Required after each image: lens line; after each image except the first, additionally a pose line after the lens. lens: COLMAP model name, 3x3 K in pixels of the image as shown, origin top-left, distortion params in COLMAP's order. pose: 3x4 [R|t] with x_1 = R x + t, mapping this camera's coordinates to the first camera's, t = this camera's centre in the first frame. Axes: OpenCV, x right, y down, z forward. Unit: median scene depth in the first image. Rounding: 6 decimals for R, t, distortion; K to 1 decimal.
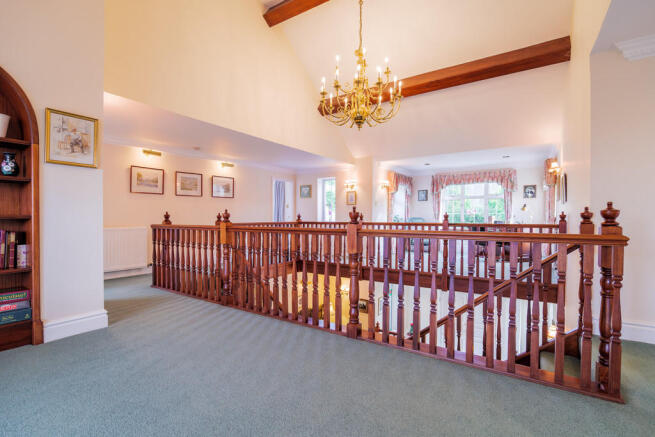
lens RADIAL K [[307.9, 0, 329.0], [0, 307.9, 216.1], [0, 0, 1]] dist [-0.004758, -0.000044]
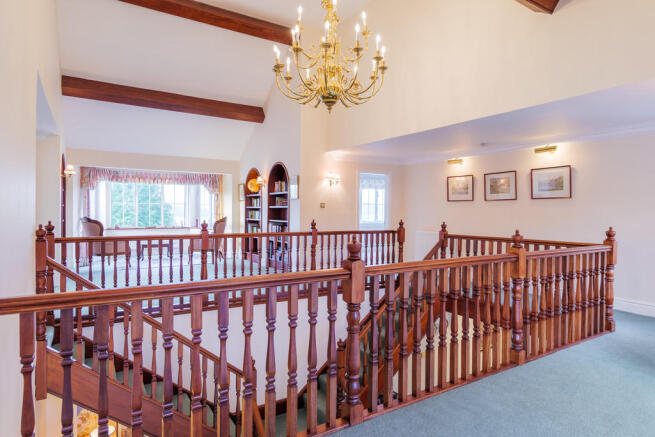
lens RADIAL K [[376.5, 0, 329.1], [0, 376.5, 216.2], [0, 0, 1]] dist [0.002579, 0.000458]
pose [[-0.407199, 0.008970, -0.913295, 1.154181], [-0.006585, 0.999897, 0.012756, -0.056326], [0.913316, 0.011208, -0.407098, 1.732671]]
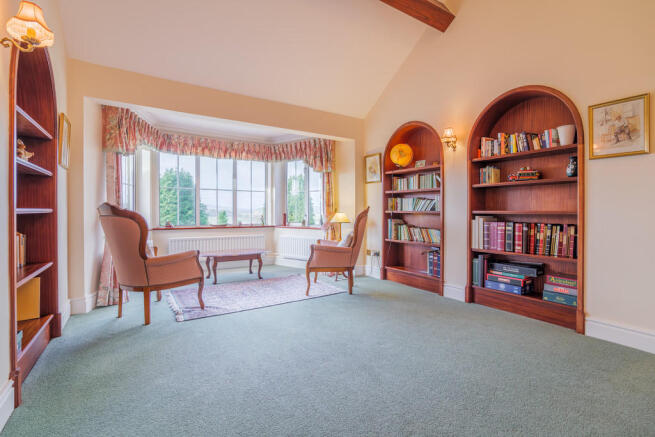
lens RADIAL K [[307.9, 0, 329.0], [0, 307.9, 216.1], [0, 0, 1]] dist [-0.004758, -0.000044]
pose [[-0.408474, 0.010163, -0.912713, 0.266704], [-0.004490, 0.999904, 0.013143, 0.002011], [0.912759, 0.009466, -0.408389, 0.458960]]
